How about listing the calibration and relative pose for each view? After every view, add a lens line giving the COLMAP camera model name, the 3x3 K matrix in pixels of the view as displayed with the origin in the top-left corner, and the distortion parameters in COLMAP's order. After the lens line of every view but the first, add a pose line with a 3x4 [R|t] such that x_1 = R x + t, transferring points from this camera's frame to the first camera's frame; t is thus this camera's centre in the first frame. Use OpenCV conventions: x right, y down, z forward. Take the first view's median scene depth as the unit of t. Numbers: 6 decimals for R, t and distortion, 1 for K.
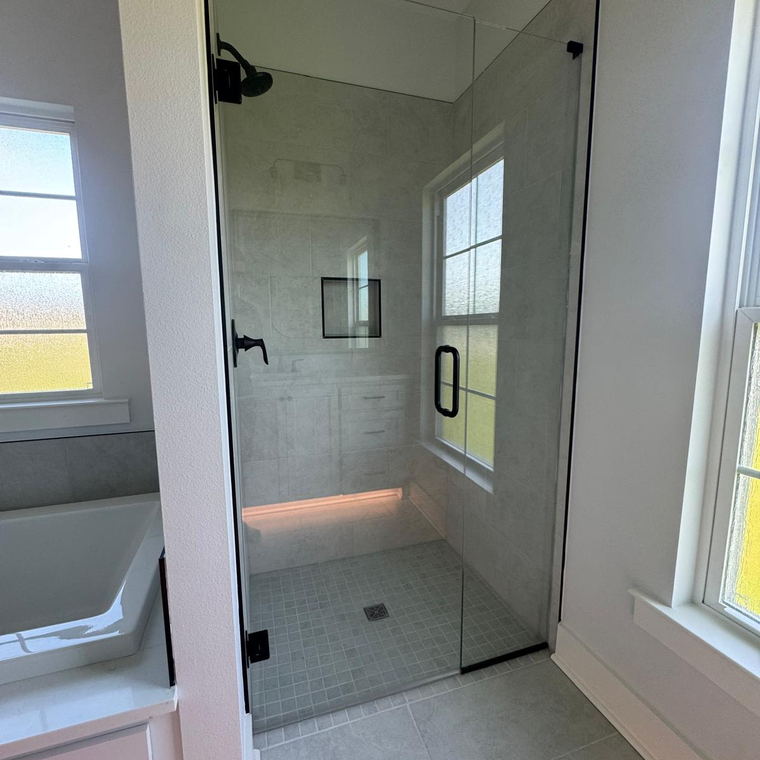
lens RADIAL K [[405.8, 0, 380.9], [0, 405.8, 381.5], [0, 0, 1]] dist [-0.000983, -0.000037]
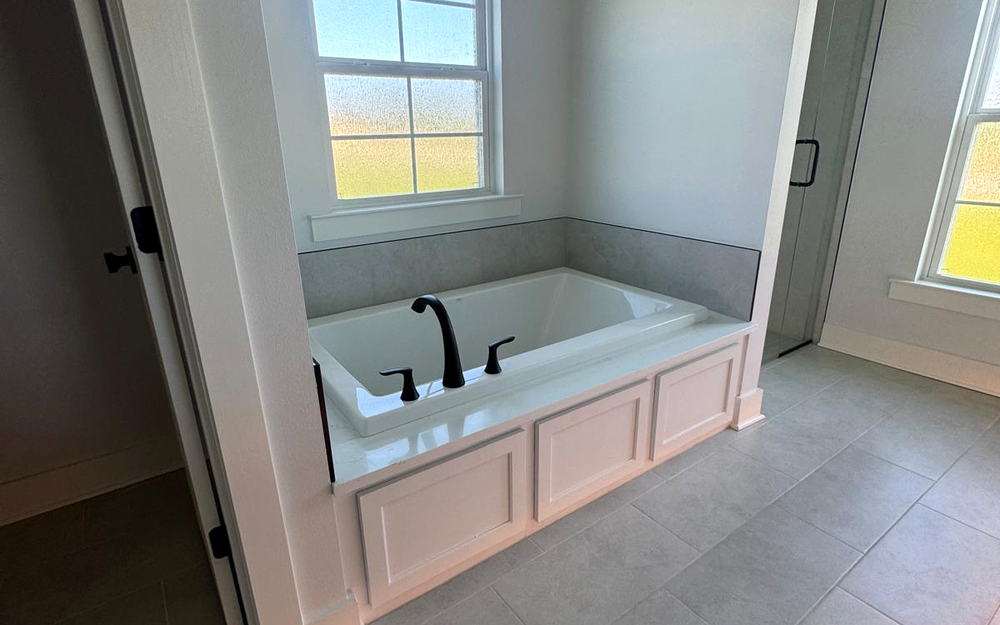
lens RADIAL K [[522.8, 0, 499.1], [0, 522.8, 309.4], [0, 0, 1]] dist [-0.002088, -0.000499]
pose [[0.957511, -0.102423, 0.269598, -1.199383], [0.052055, 0.980836, 0.187751, 0.089936], [-0.283662, -0.165739, 0.944493, -0.503366]]
